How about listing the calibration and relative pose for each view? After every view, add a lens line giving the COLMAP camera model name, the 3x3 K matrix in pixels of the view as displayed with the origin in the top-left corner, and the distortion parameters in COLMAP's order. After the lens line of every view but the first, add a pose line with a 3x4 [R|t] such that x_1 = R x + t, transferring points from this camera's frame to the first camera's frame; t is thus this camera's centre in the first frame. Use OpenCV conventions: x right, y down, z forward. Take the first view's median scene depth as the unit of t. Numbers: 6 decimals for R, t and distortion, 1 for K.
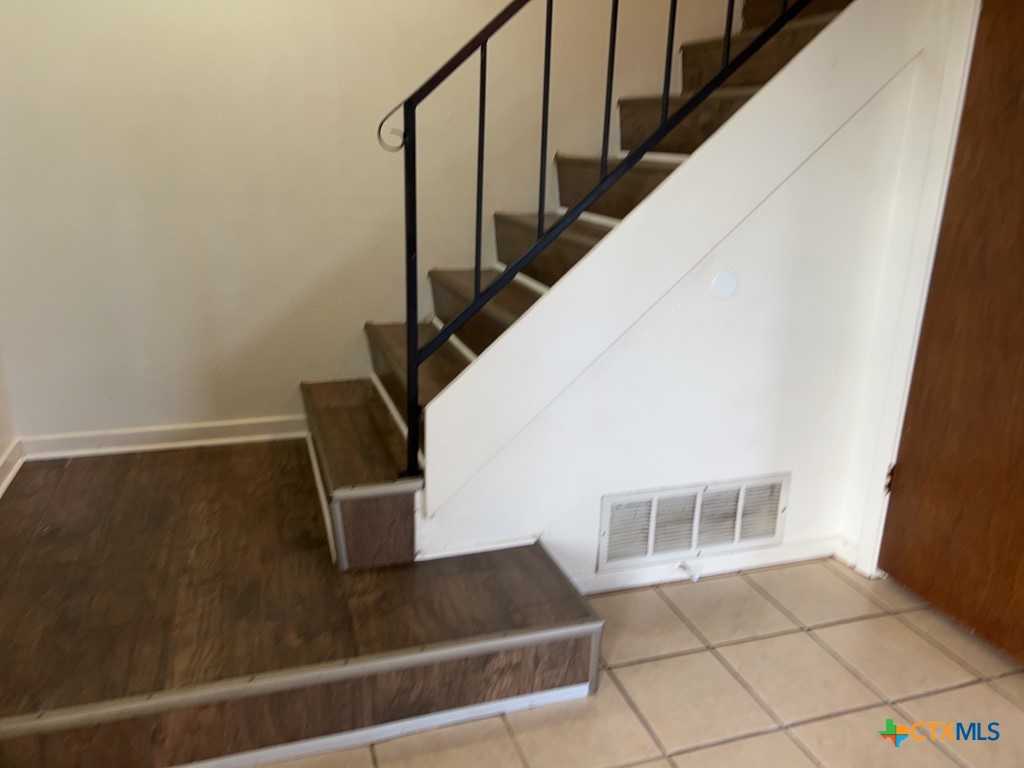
lens RADIAL K [[776.3, 0, 513.1], [0, 776.3, 394.5], [0, 0, 1]] dist [0.041516, -0.035169]
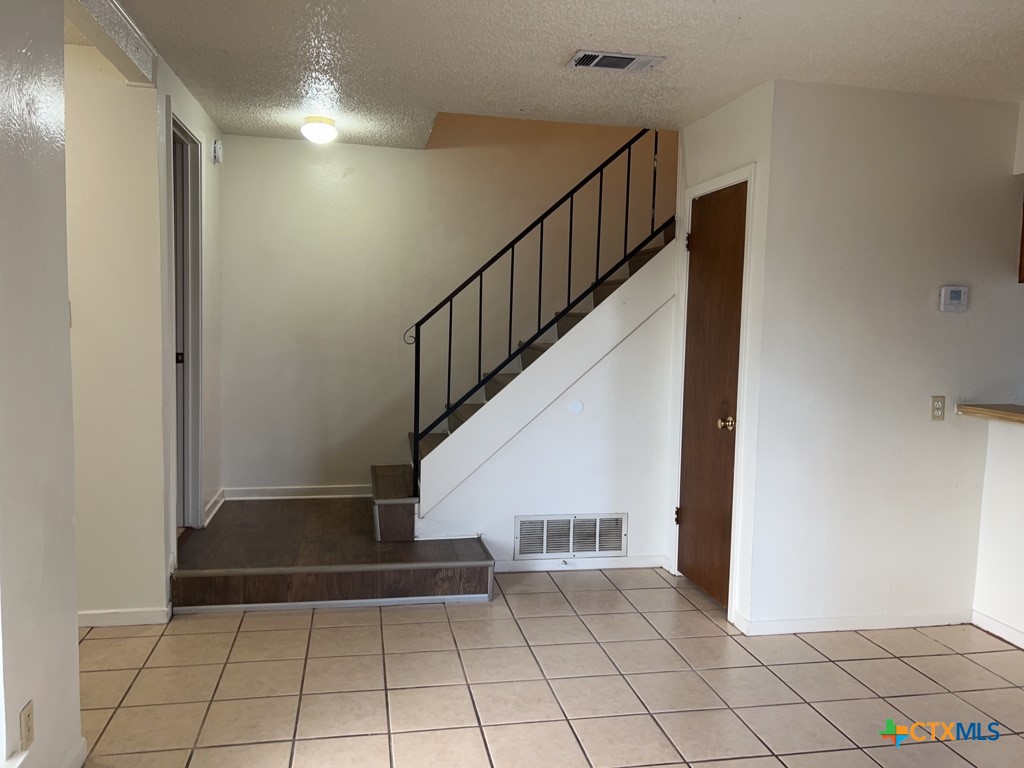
lens RADIAL K [[776.3, 0, 513.5], [0, 776.3, 384.9], [0, 0, 1]] dist [0.041516, -0.035169]
pose [[0.991431, 0.007721, -0.130404, 0.377310], [-0.037070, 0.973843, -0.224176, 0.258809], [0.125263, 0.227089, 0.965785, -0.966894]]
